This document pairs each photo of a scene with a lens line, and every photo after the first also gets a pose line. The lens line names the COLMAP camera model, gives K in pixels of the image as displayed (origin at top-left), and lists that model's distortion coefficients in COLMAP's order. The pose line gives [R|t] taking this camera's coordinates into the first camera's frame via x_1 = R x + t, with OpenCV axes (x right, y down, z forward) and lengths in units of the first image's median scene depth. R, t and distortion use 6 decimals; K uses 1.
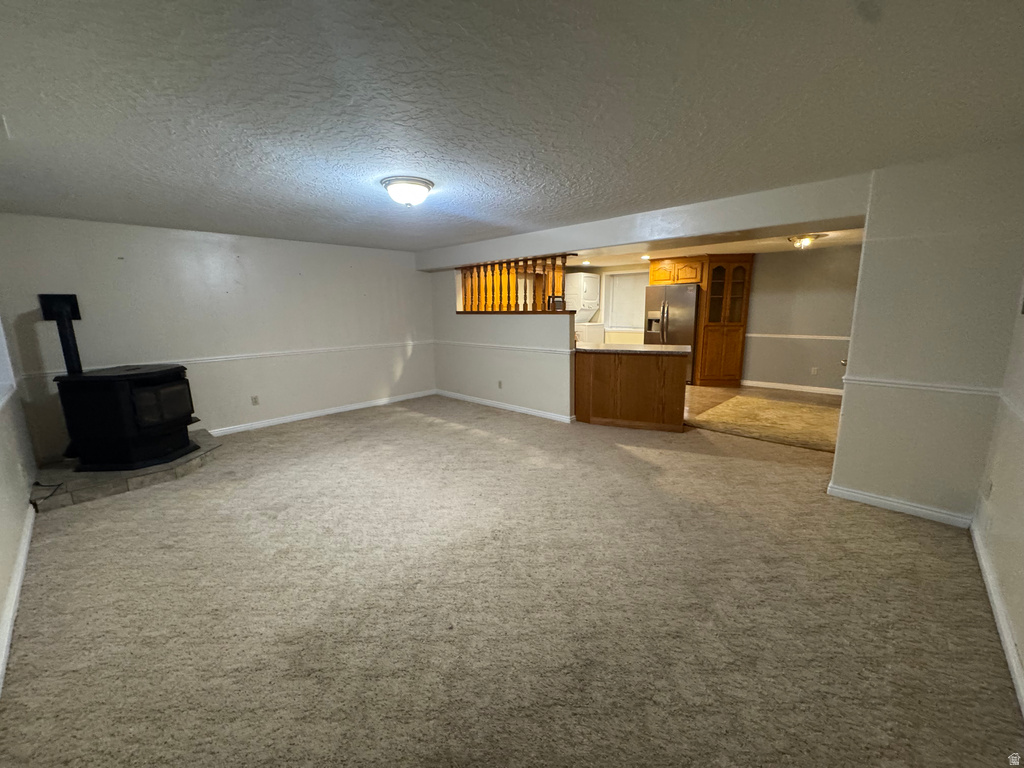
lens RADIAL K [[406.0, 0, 509.8], [0, 406.0, 384.0], [0, 0, 1]] dist [-0.003211, -0.000057]
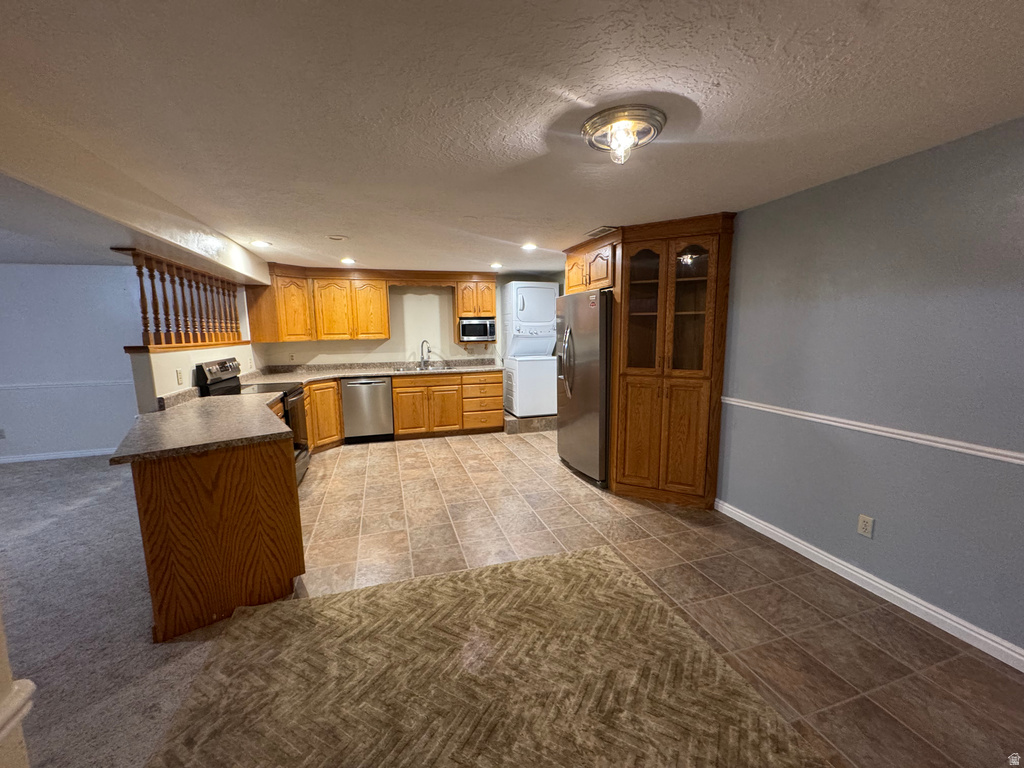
lens RADIAL K [[410.6, 0, 512.6], [0, 410.6, 382.4], [0, 0, 1]] dist [-0.000542, -0.000071]
pose [[0.874372, 0.061826, -0.481301, 1.018294], [-0.086741, 0.995789, -0.029665, -0.181208], [0.477440, 0.067687, 0.876053, 0.855155]]
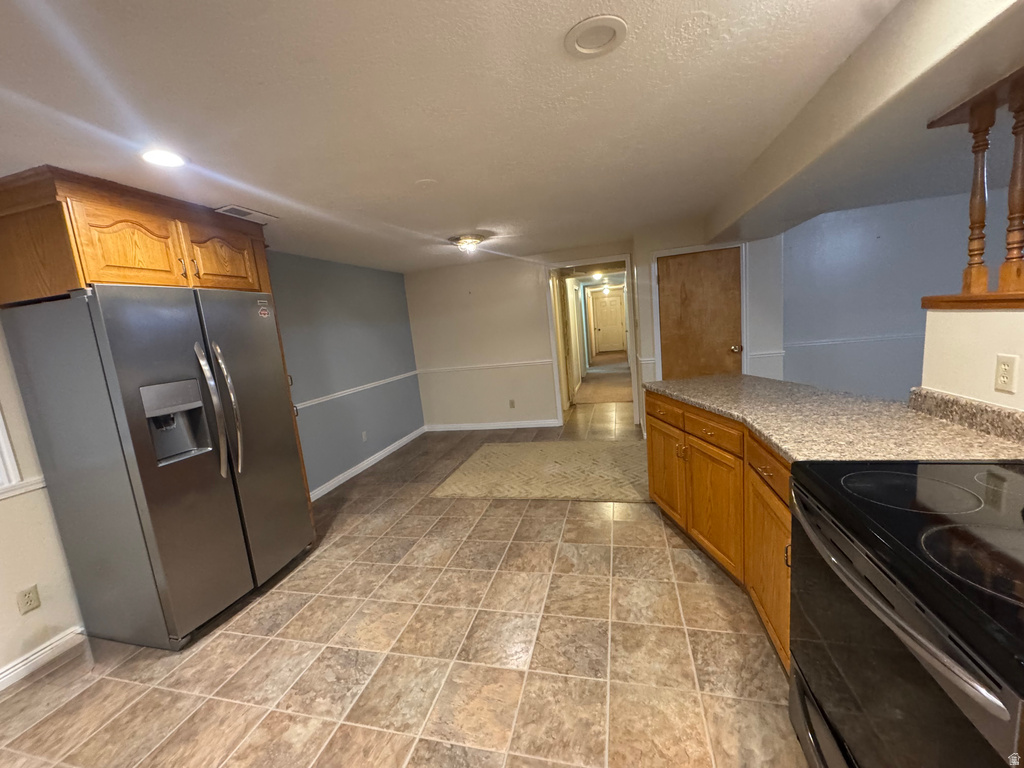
lens RADIAL K [[406.0, 0, 509.8], [0, 406.0, 384.0], [0, 0, 1]] dist [-0.003211, -0.000057]
pose [[-0.476136, -0.067192, 0.876801, 0.024843], [0.266820, 0.939032, 0.216855, -0.317698], [-0.837915, 0.337201, -0.429179, 1.670379]]
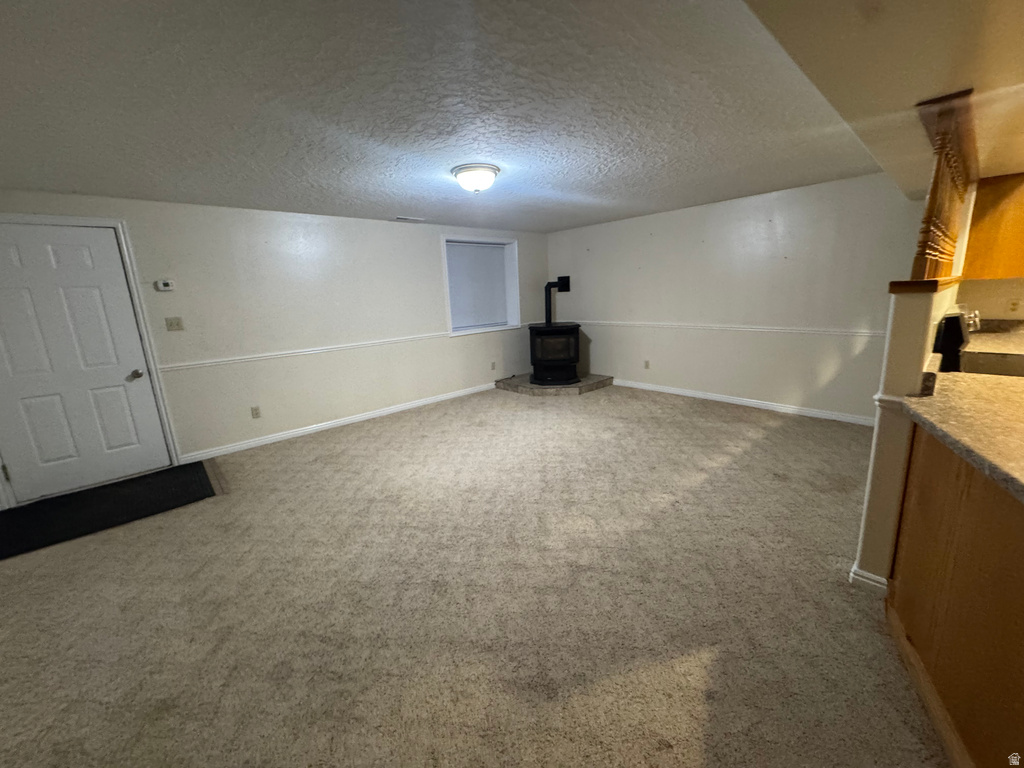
lens RADIAL K [[406.0, 0, 509.8], [0, 406.0, 384.0], [0, 0, 1]] dist [-0.003211, -0.000057]
pose [[-0.072046, 0.238036, -0.968581, 0.585263], [-0.140129, 0.959057, 0.246118, -0.154493], [0.987509, 0.153458, -0.035741, 0.796748]]
